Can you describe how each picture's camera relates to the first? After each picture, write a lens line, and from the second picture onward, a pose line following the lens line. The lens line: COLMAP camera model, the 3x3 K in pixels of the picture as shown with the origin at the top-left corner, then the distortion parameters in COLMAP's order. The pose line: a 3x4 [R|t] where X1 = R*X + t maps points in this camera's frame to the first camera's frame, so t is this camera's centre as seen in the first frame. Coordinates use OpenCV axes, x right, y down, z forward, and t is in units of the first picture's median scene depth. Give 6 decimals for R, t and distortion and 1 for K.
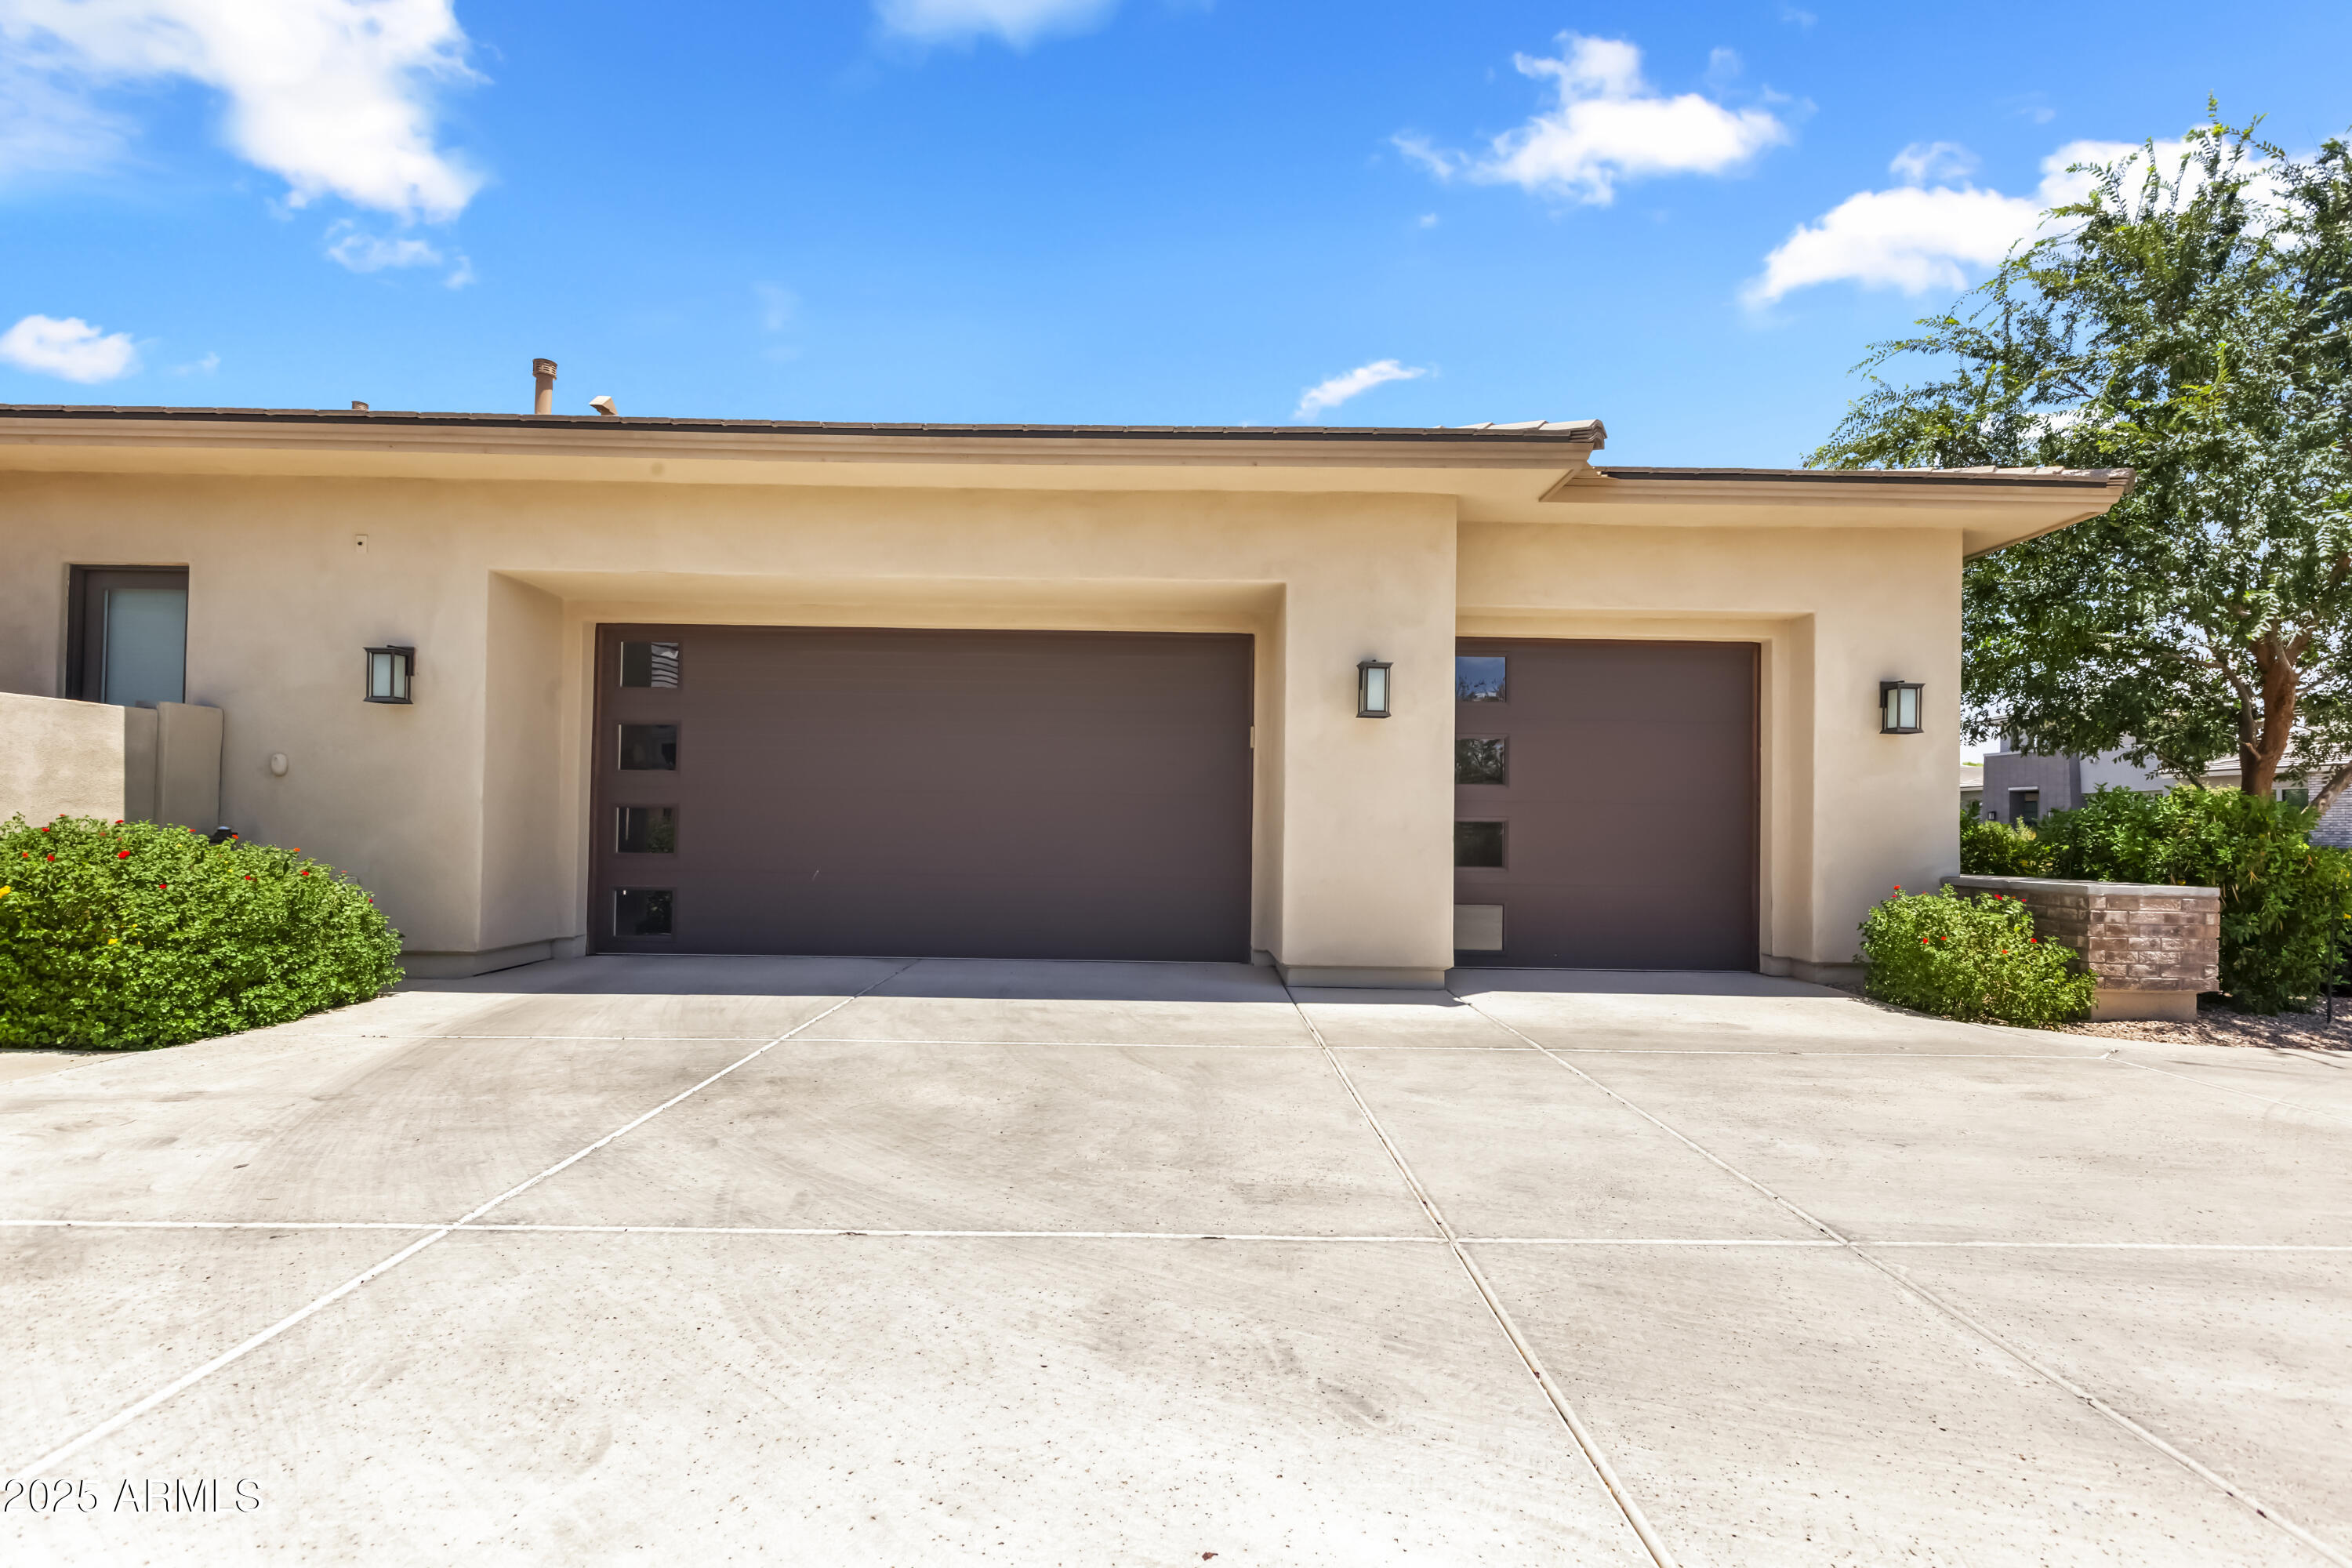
lens RADIAL K [[1120.0, 0, 1176.9], [0, 1120.0, 813.3], [0, 0, 1]] dist [0.004899, 0.000501]
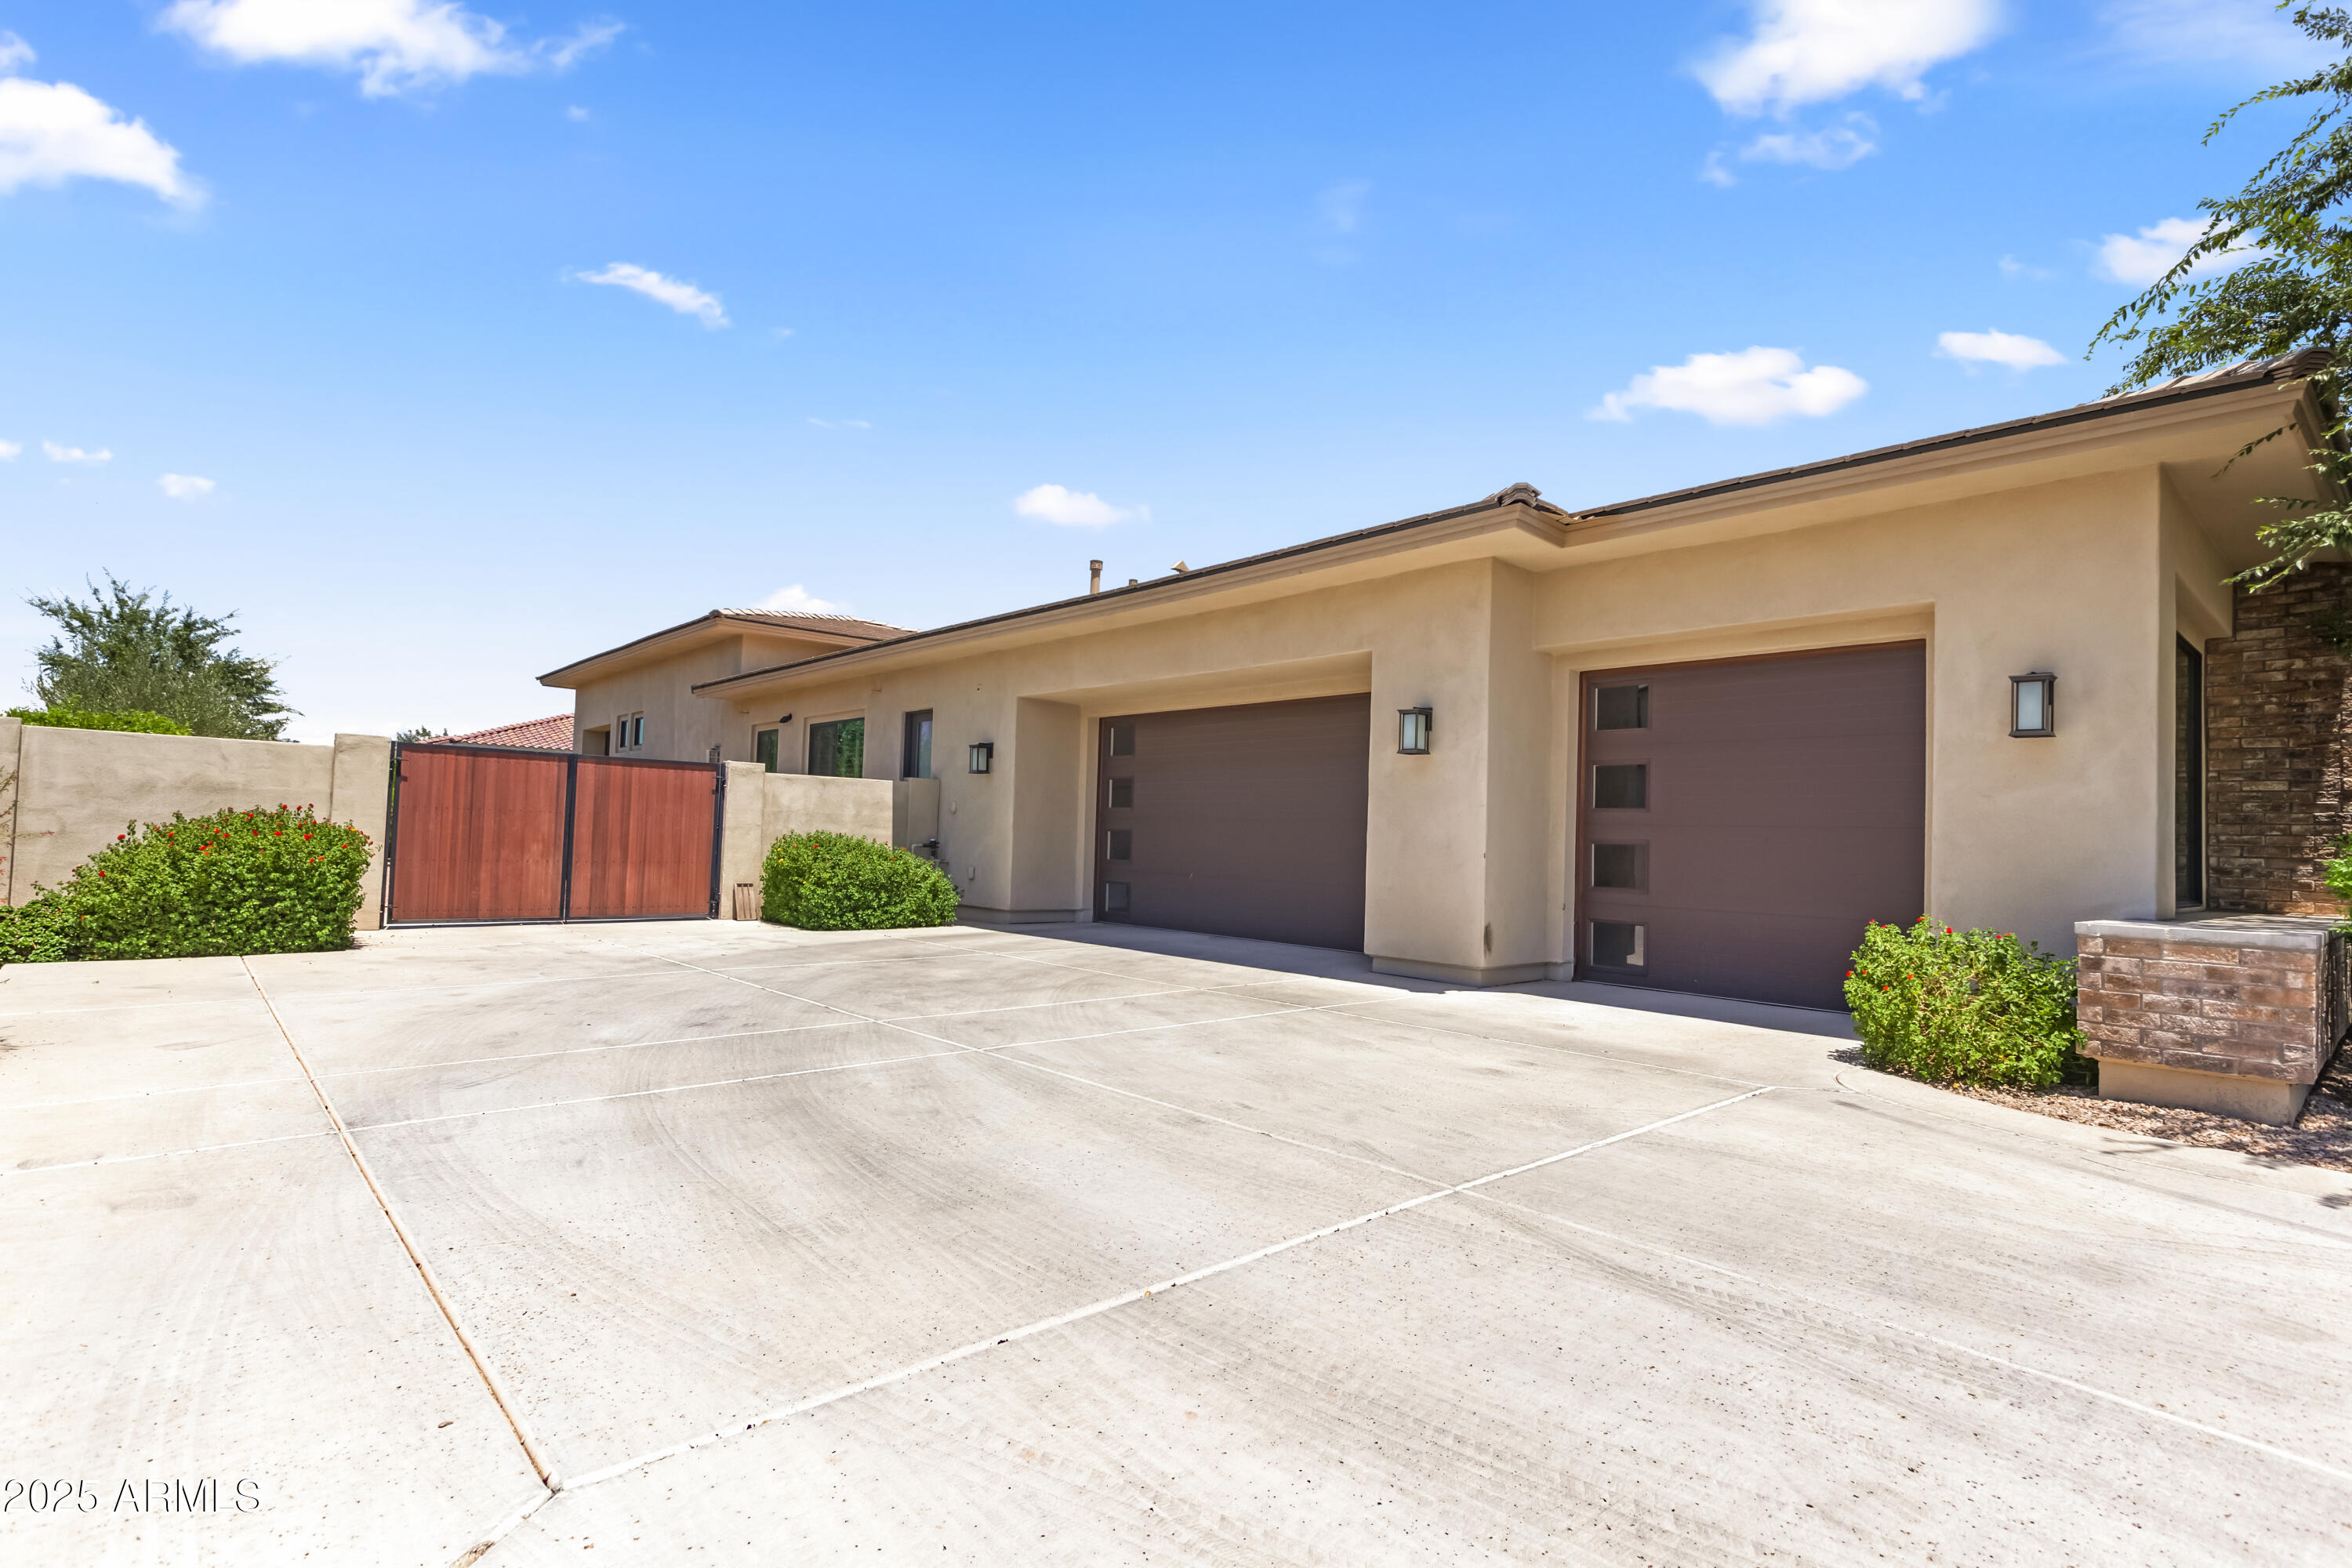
lens RADIAL K [[1126.3, 0, 1176.0], [0, 1126.3, 784.0], [0, 0, 1]] dist [-0.001054, -0.000280]
pose [[0.665181, -0.031838, -0.746003, 0.910767], [-0.010938, 0.998568, -0.052370, 0.014091], [0.746602, 0.042995, 0.663880, -0.005215]]
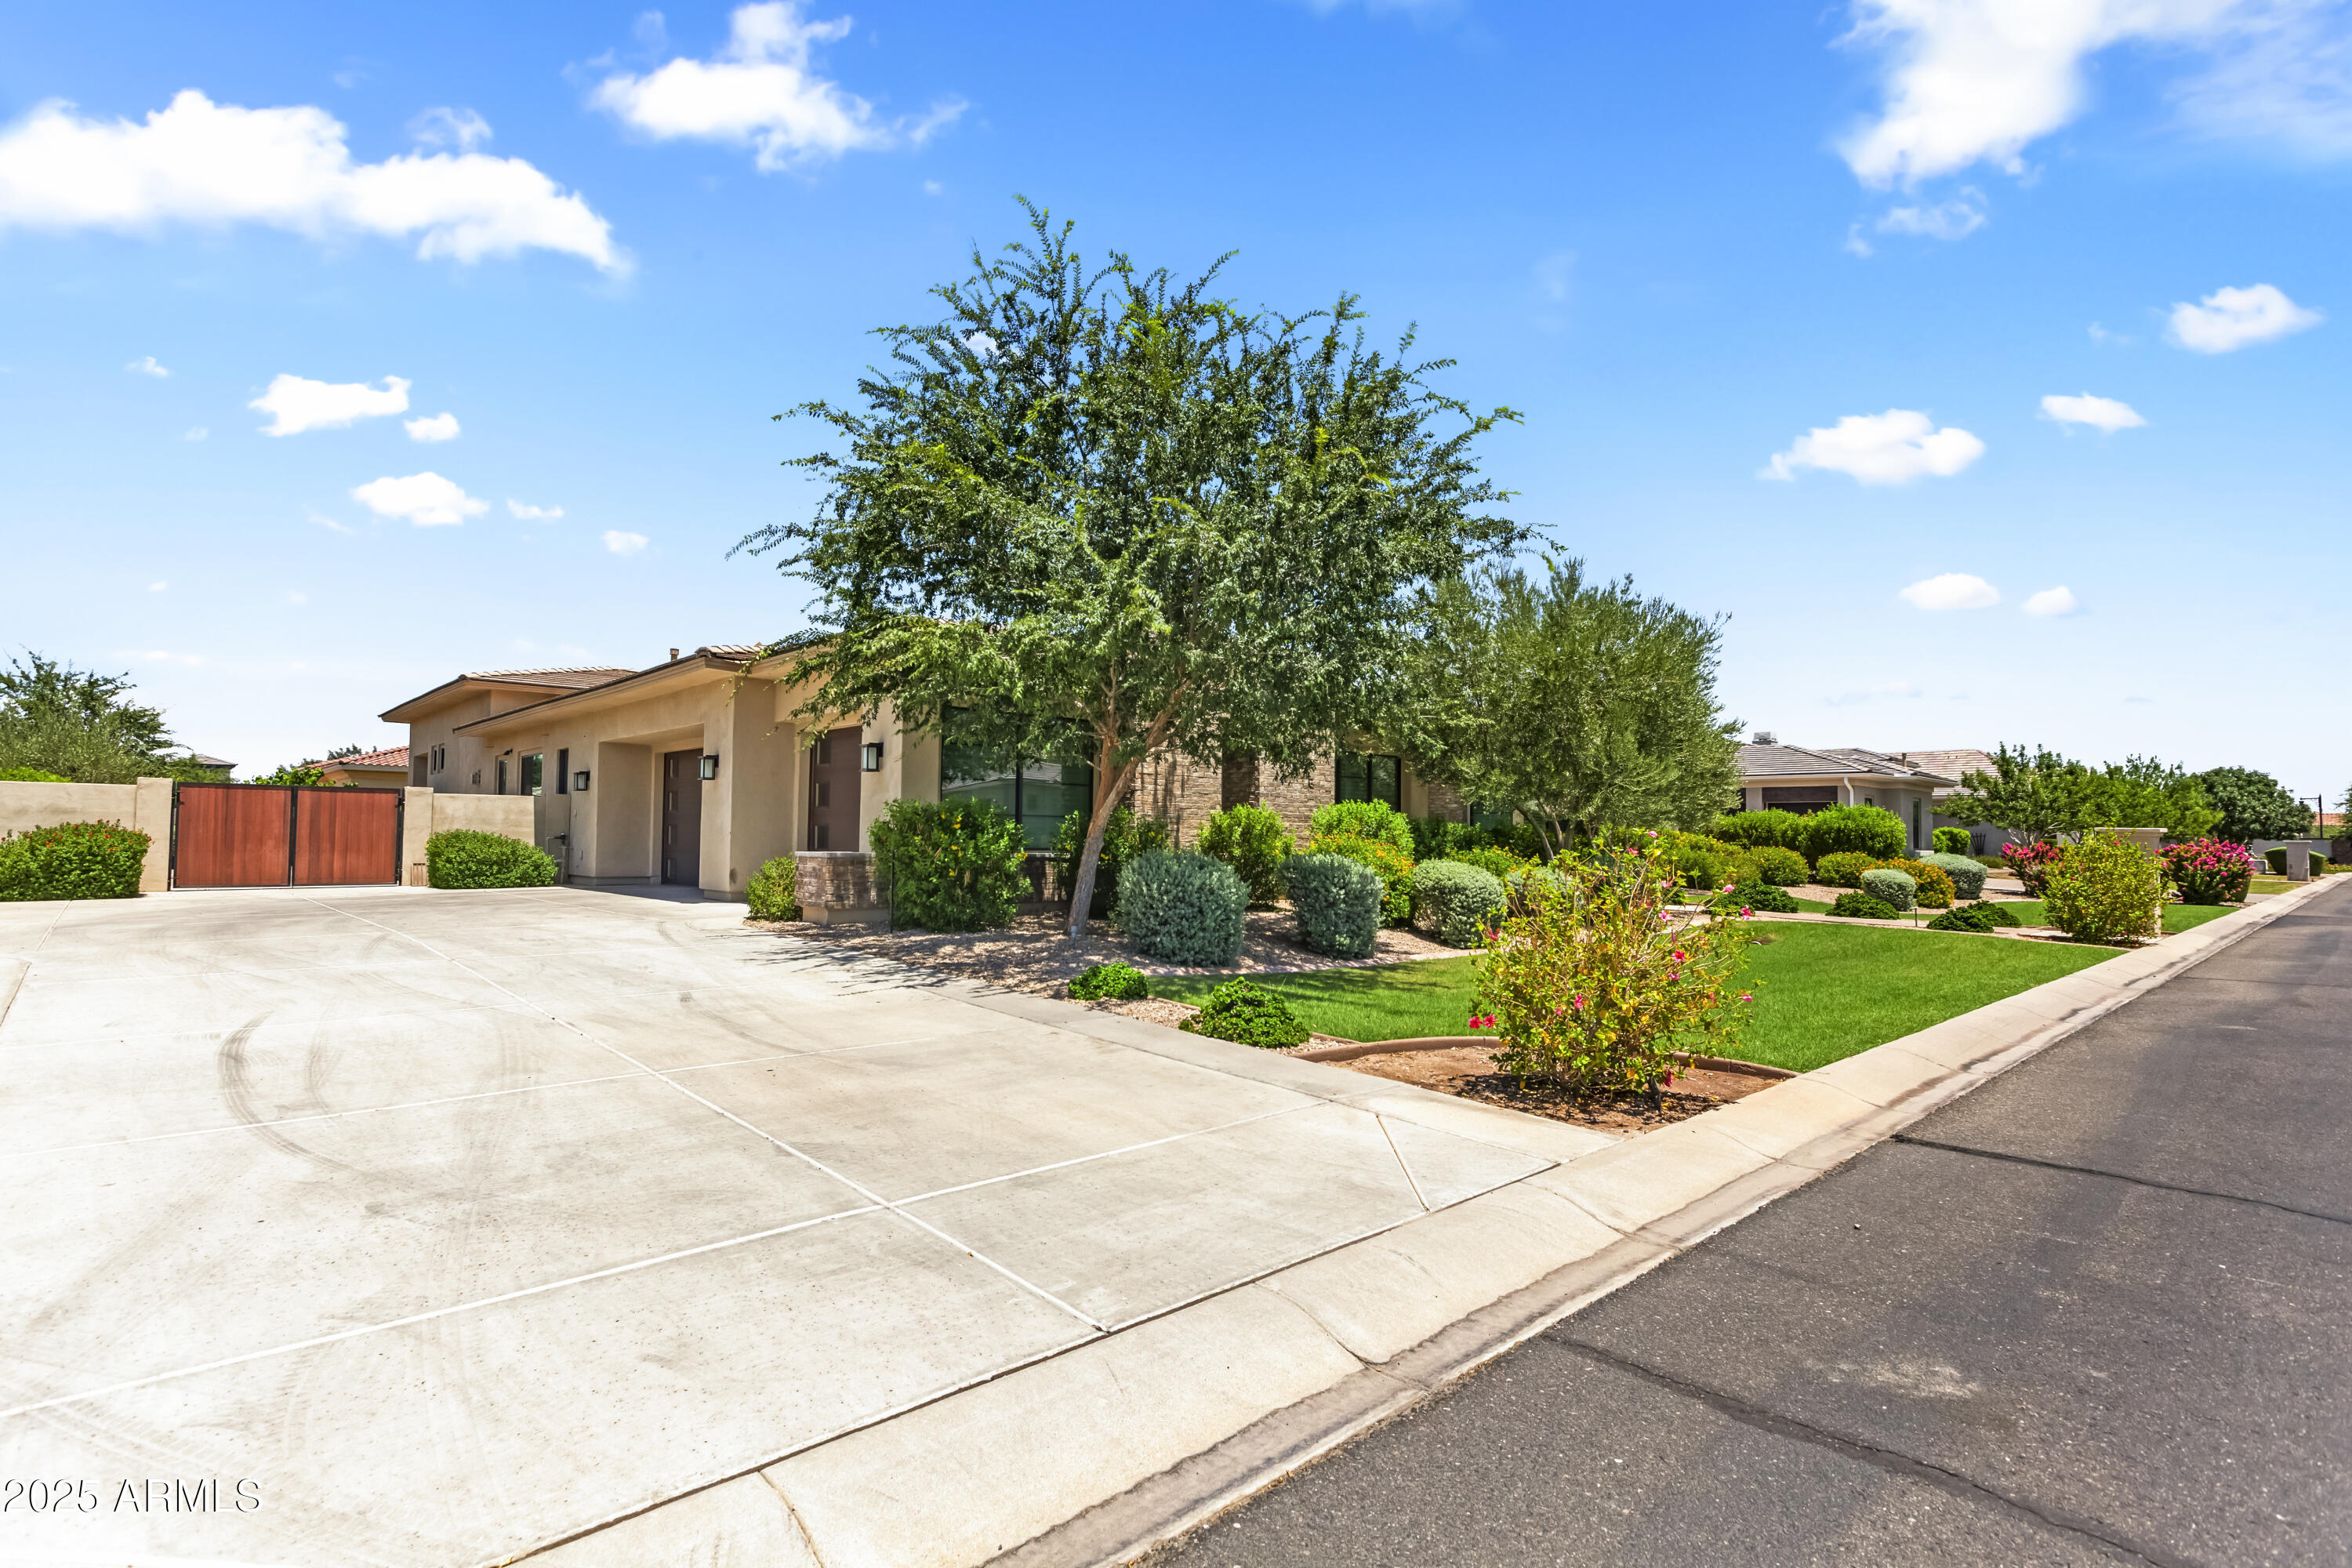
lens RADIAL K [[1126.3, 0, 1176.0], [0, 1126.3, 784.0], [0, 0, 1]] dist [-0.001054, -0.000280]
pose [[0.678682, -0.043679, -0.733132, 2.479417], [0.010260, 0.998696, -0.050002, 0.046728], [0.734361, 0.026414, 0.678245, 0.142812]]
